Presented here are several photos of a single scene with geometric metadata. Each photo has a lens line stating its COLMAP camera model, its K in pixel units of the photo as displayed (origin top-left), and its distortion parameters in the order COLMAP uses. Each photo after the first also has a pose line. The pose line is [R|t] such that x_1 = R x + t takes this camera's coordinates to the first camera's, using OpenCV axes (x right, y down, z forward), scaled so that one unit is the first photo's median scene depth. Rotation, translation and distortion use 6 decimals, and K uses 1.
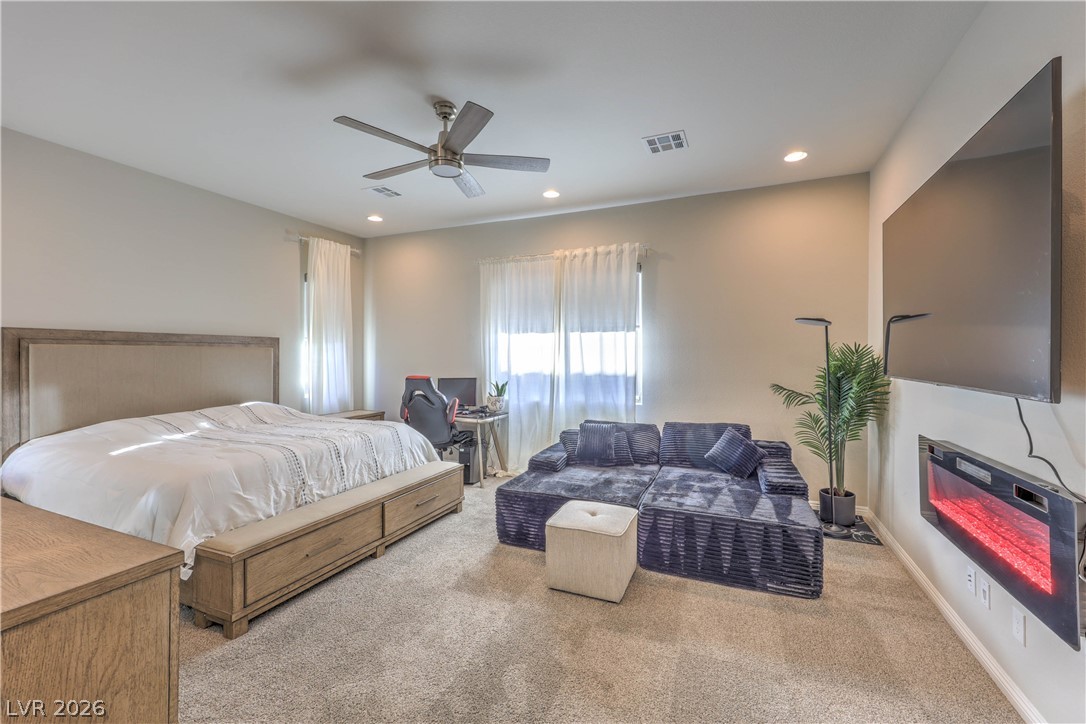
lens RADIAL K [[449.7, 0, 555.5], [0, 449.7, 359.0], [0, 0, 1]] dist [0.003616, 0.000259]
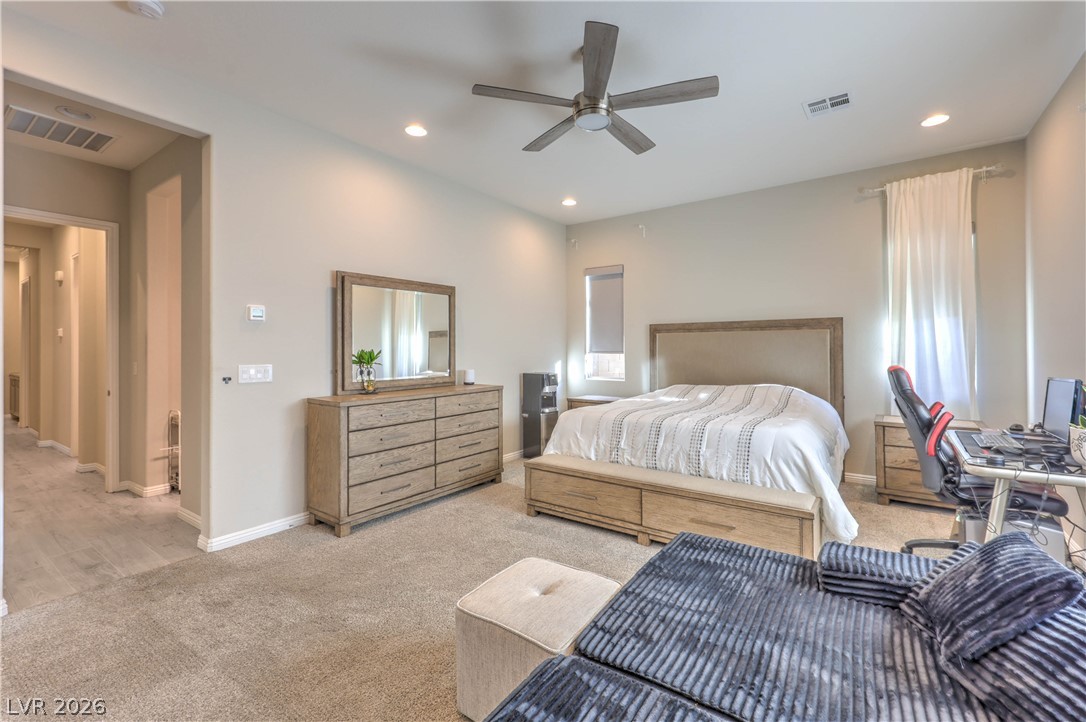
lens RADIAL K [[449.7, 0, 555.5], [0, 449.7, 358.0], [0, 0, 1]] dist [0.003616, 0.000259]
pose [[-0.209124, 0.022840, -0.977622, 0.389656], [-0.003707, 0.999702, 0.024149, 0.013518], [0.977882, 0.008674, -0.208977, 0.689428]]
